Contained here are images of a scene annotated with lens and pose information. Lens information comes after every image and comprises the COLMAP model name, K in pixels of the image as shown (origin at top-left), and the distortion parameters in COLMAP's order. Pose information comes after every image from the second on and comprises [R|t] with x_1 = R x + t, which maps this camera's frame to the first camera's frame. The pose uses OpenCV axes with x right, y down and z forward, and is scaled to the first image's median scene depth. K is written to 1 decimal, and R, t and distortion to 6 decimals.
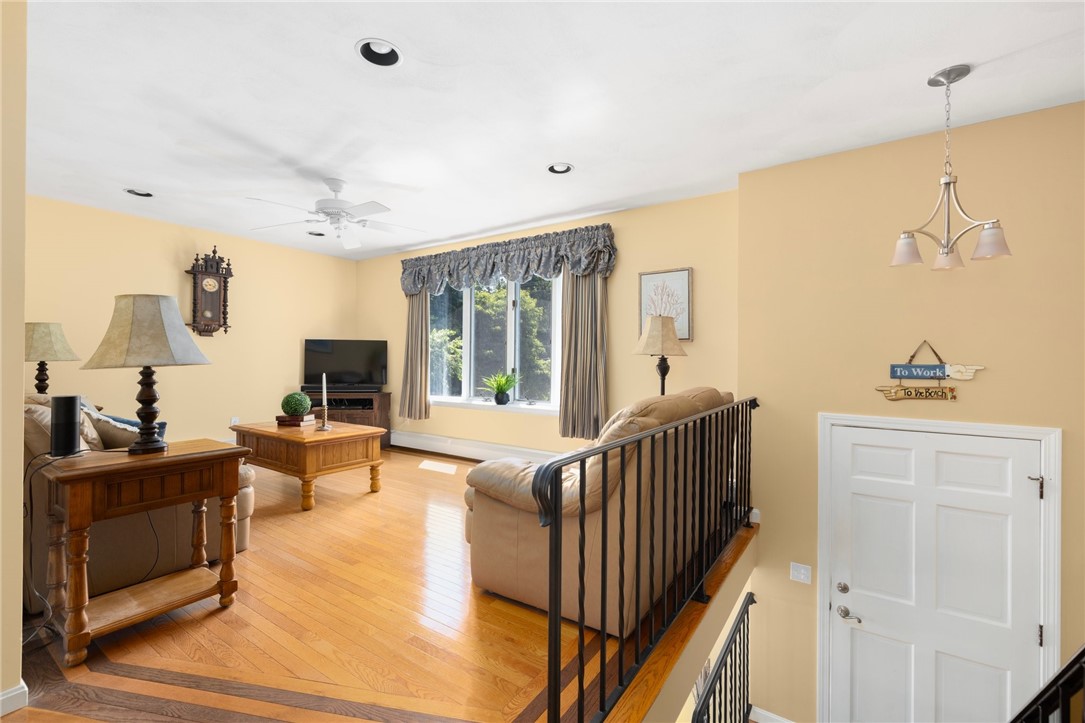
lens RADIAL K [[466.7, 0, 541.0], [0, 466.7, 357.1], [0, 0, 1]] dist [0.001555, 0.000379]
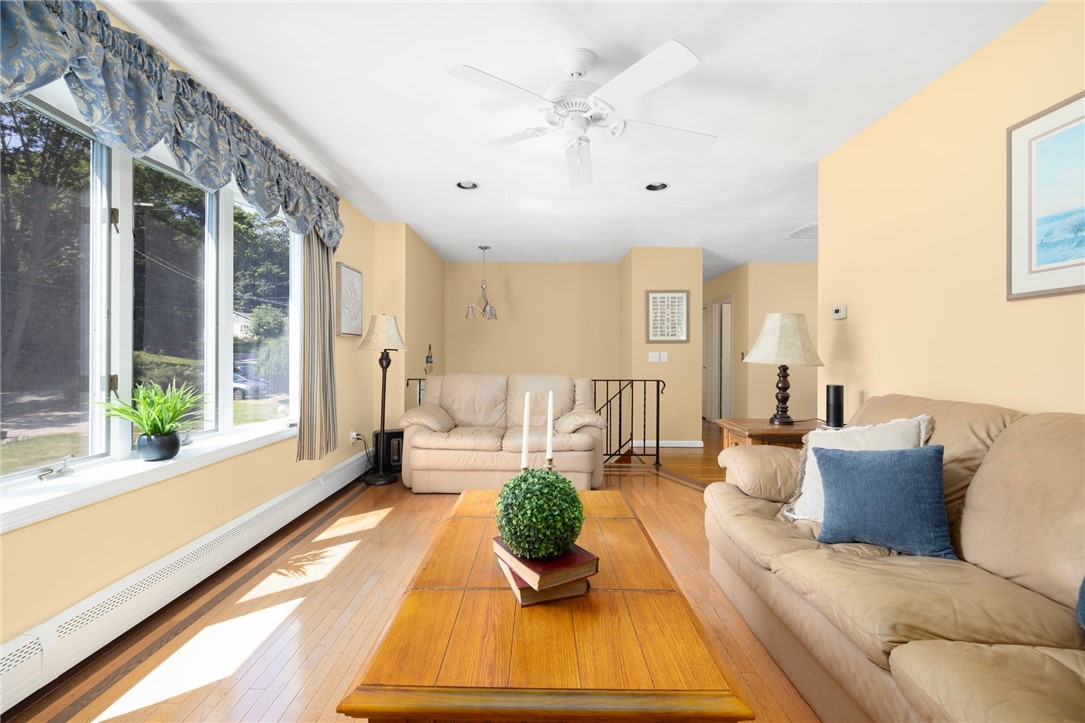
lens RADIAL K [[466.7, 0, 538.7], [0, 466.7, 355.7], [0, 0, 1]] dist [0.001555, 0.000379]
pose [[-0.577678, -0.009395, 0.816210, -0.688157], [-0.013100, 0.999912, 0.002238, 0.001141], [-0.816159, -0.009400, -0.577751, 1.054792]]
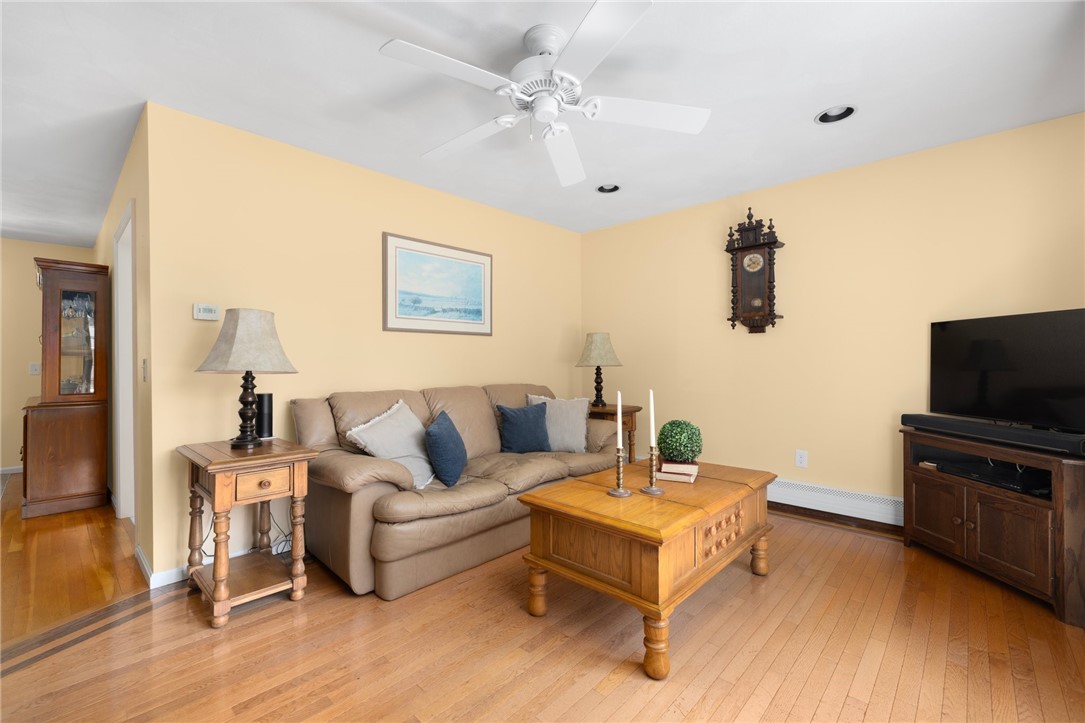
lens RADIAL K [[466.7, 0, 534.4], [0, 466.7, 362.1], [0, 0, 1]] dist [0.001555, 0.000379]
pose [[-0.156389, -0.005775, -0.987679, 0.074994], [0.008778, 0.999935, -0.007237, 0.004368], [0.987657, -0.009801, -0.156328, 0.824425]]
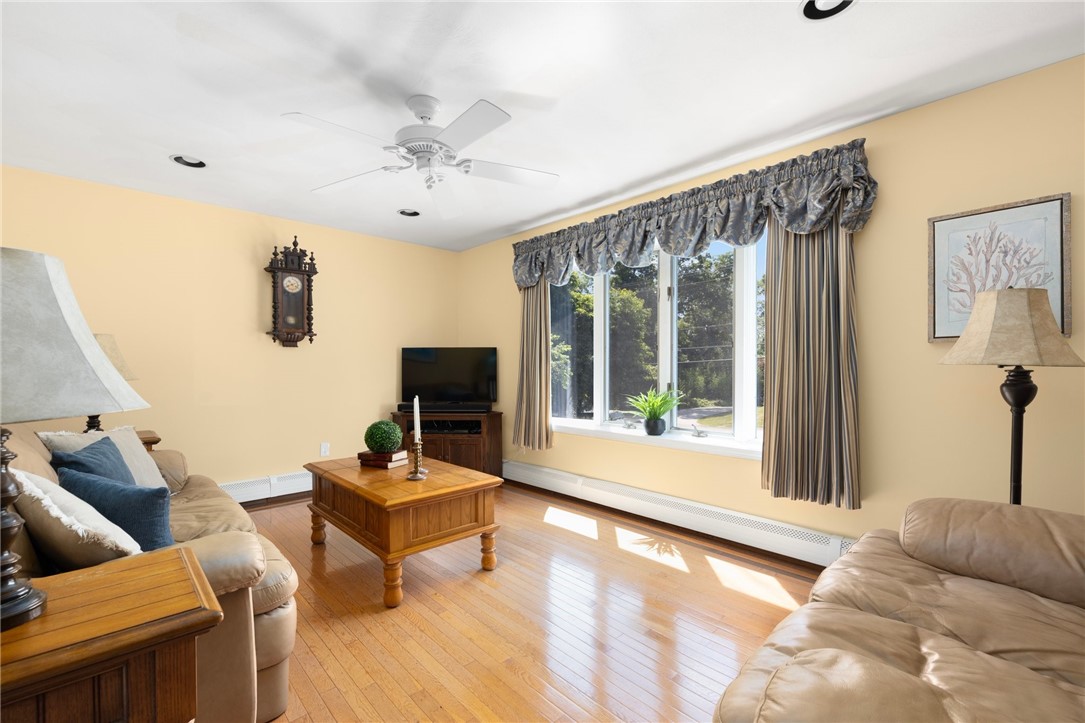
lens RADIAL K [[466.7, 0, 538.9], [0, 466.7, 368.5], [0, 0, 1]] dist [0.001555, 0.000379]
pose [[0.977205, -0.010580, -0.212034, -0.115498], [0.013603, 0.999826, 0.012803, -0.011487], [0.211862, -0.015395, 0.977178, 0.302404]]
